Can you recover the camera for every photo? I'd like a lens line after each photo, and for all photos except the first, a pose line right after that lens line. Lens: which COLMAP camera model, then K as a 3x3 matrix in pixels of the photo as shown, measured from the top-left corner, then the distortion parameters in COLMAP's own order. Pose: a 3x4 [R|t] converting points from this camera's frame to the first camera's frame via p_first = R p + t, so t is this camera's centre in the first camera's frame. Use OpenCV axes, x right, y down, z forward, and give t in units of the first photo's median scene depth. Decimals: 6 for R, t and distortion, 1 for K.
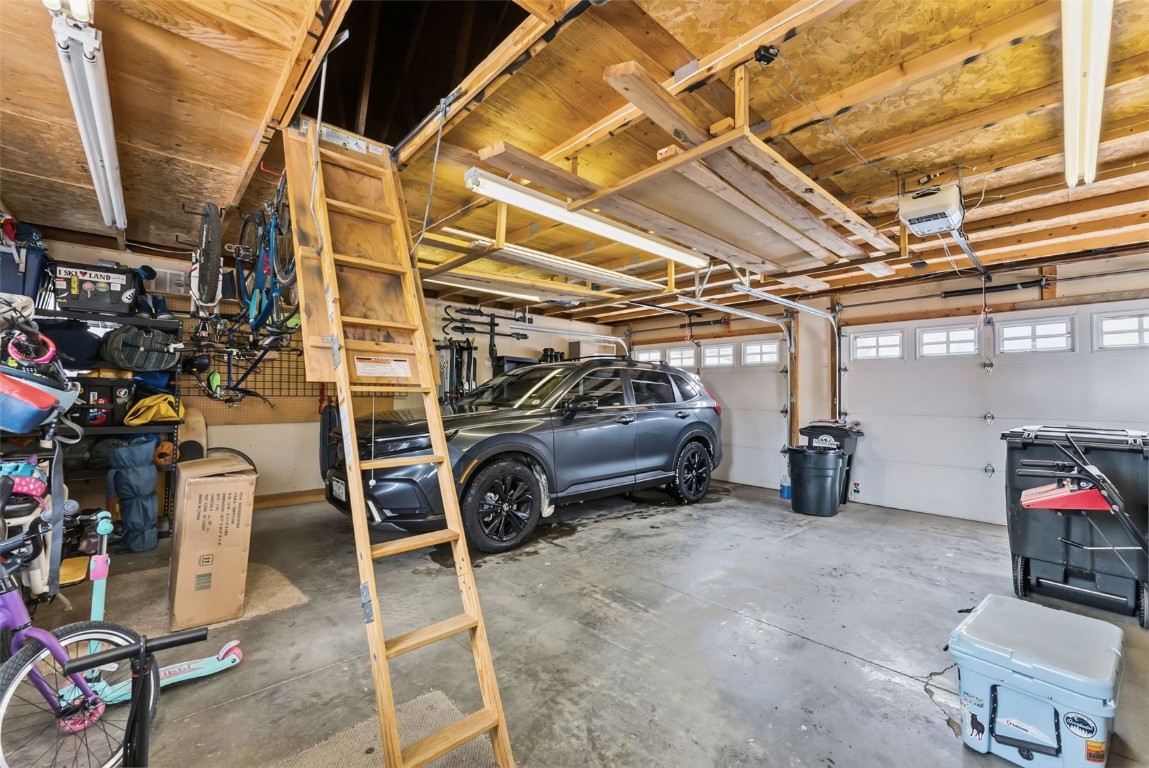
lens RADIAL K [[465.9, 0, 574.0], [0, 465.9, 382.2], [0, 0, 1]] dist [-0.000065, -0.000224]
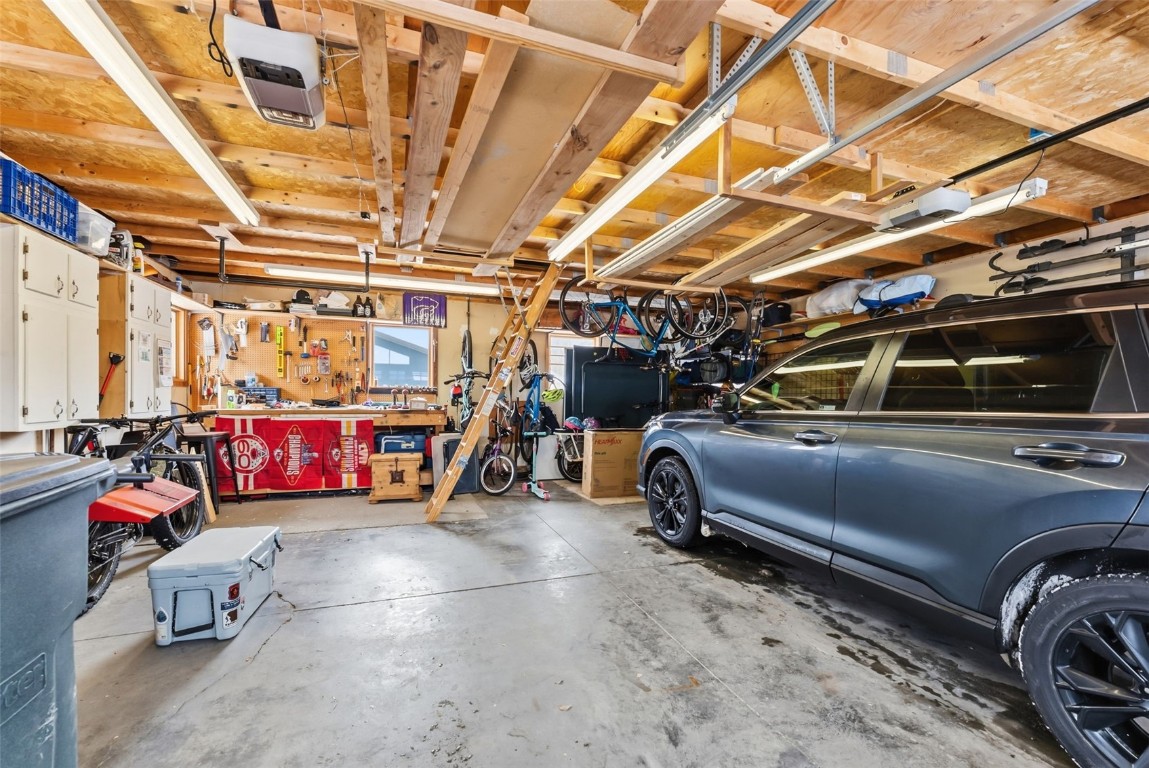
lens RADIAL K [[465.9, 0, 574.0], [0, 465.9, 382.2], [0, 0, 1]] dist [-0.000065, -0.000224]
pose [[-0.388429, -0.038442, -0.920676, 0.888684], [0.020730, 0.998512, -0.050438, 0.046321], [0.921245, -0.038677, -0.387054, 1.188229]]
